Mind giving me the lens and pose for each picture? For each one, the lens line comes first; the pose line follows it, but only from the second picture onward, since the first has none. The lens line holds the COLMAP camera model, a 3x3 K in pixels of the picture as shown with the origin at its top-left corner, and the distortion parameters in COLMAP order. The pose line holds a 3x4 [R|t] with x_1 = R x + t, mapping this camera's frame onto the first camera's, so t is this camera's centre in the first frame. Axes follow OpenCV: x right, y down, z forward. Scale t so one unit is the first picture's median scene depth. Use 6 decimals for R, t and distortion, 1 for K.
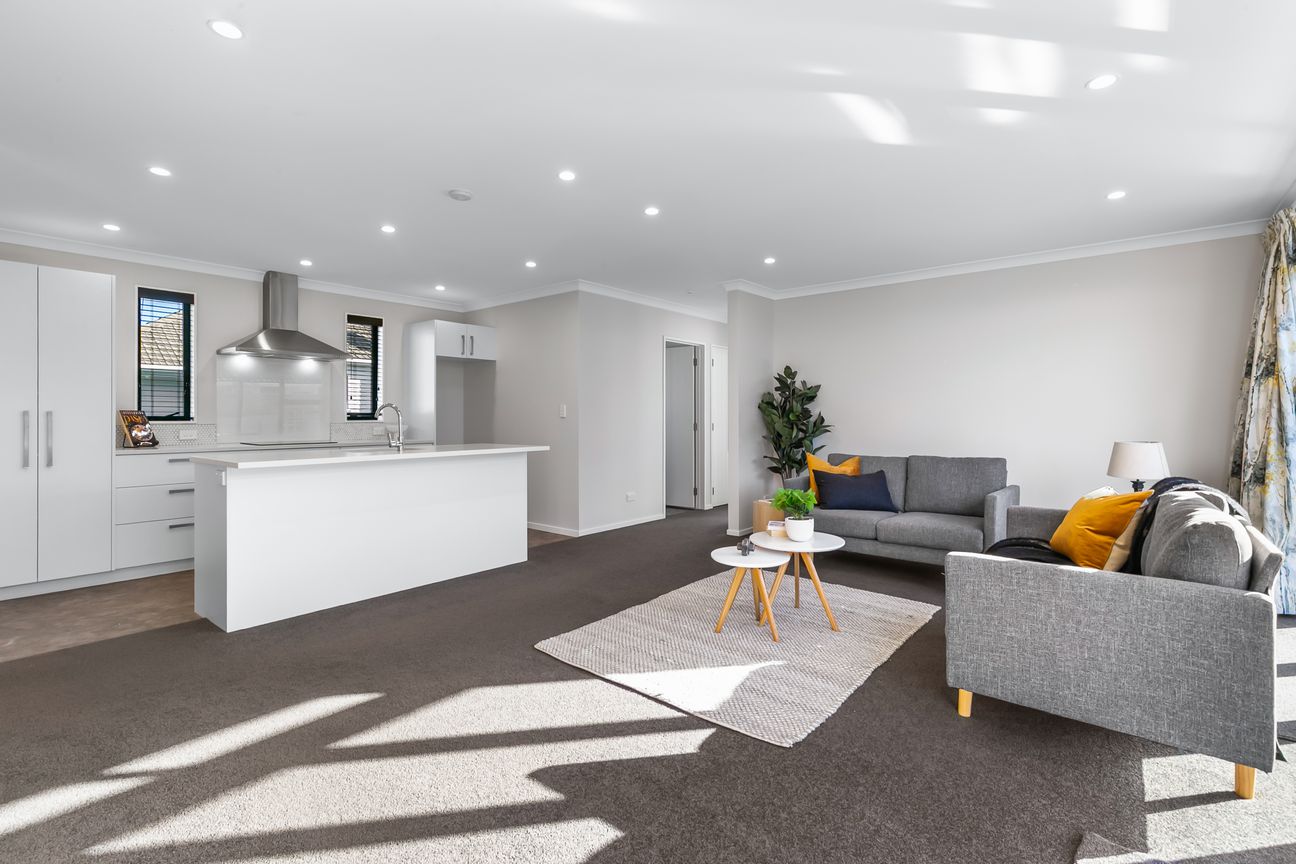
lens RADIAL K [[582.8, 0, 644.6], [0, 582.8, 418.0], [0, 0, 1]] dist [-0.031986, -0.000058]
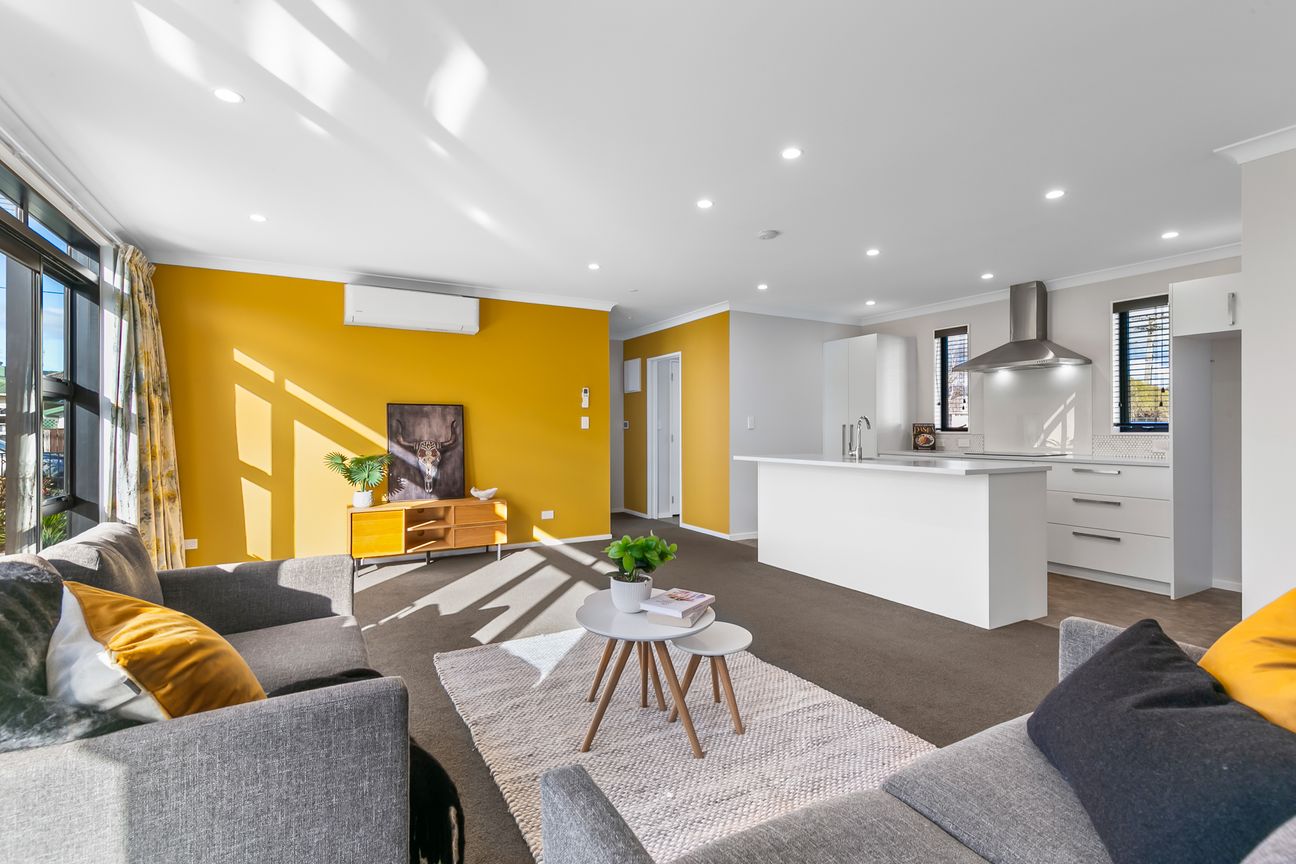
lens RADIAL K [[594.1, 0, 647.3], [0, 594.1, 423.3], [0, 0, 1]] dist [-0.000579, -0.000106]
pose [[-0.345973, -0.007679, -0.938213, 1.011191], [-0.003575, 0.999970, -0.006866, -0.001845], [0.938238, 0.000979, -0.345990, 1.393270]]
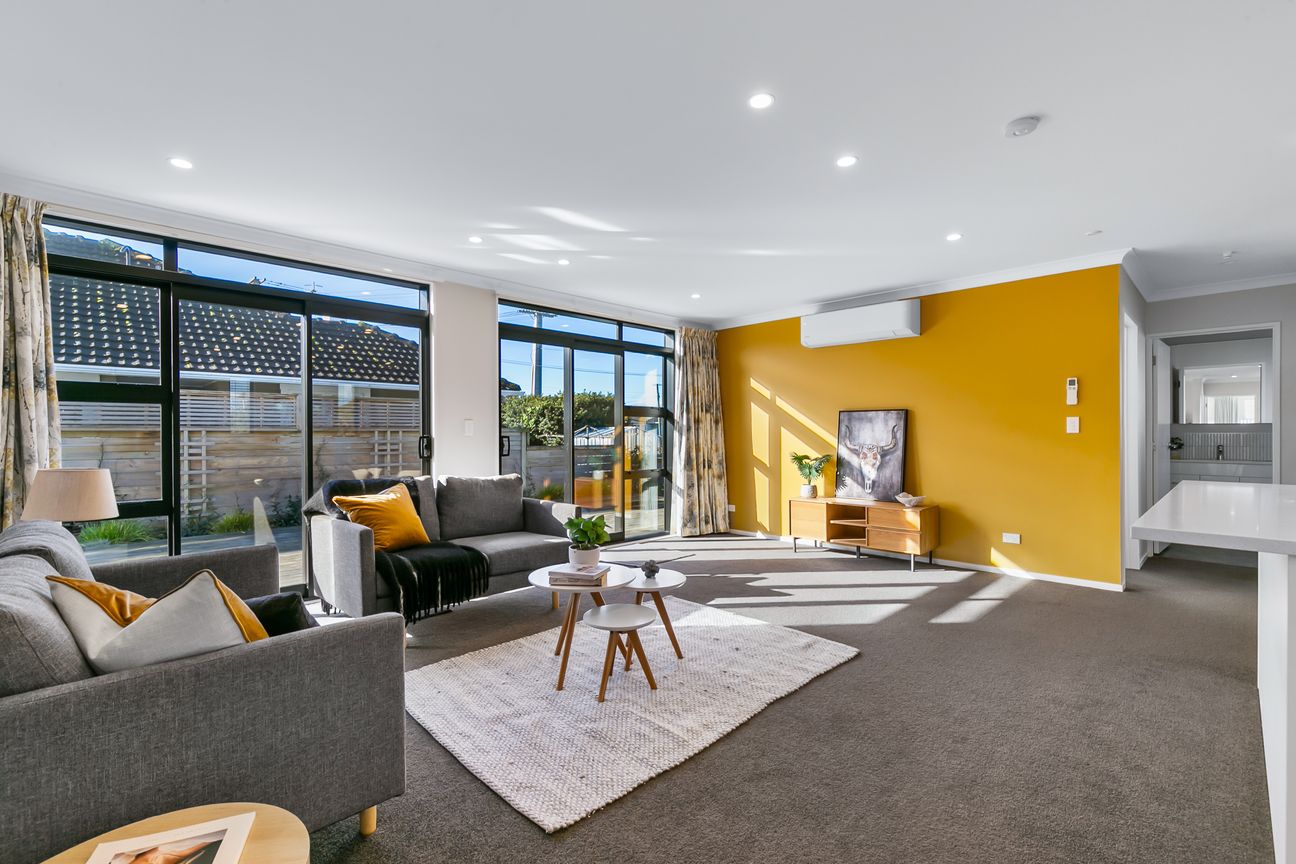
lens RADIAL K [[581.4, 0, 648.0], [0, 581.4, 432.0], [0, 0, 1]] dist [0.030876, 0.000014]
pose [[-0.996211, 0.001892, 0.086945, 0.101107], [0.002225, 0.999991, 0.003726, -0.007984], [-0.086937, 0.003906, -0.996206, 2.094600]]
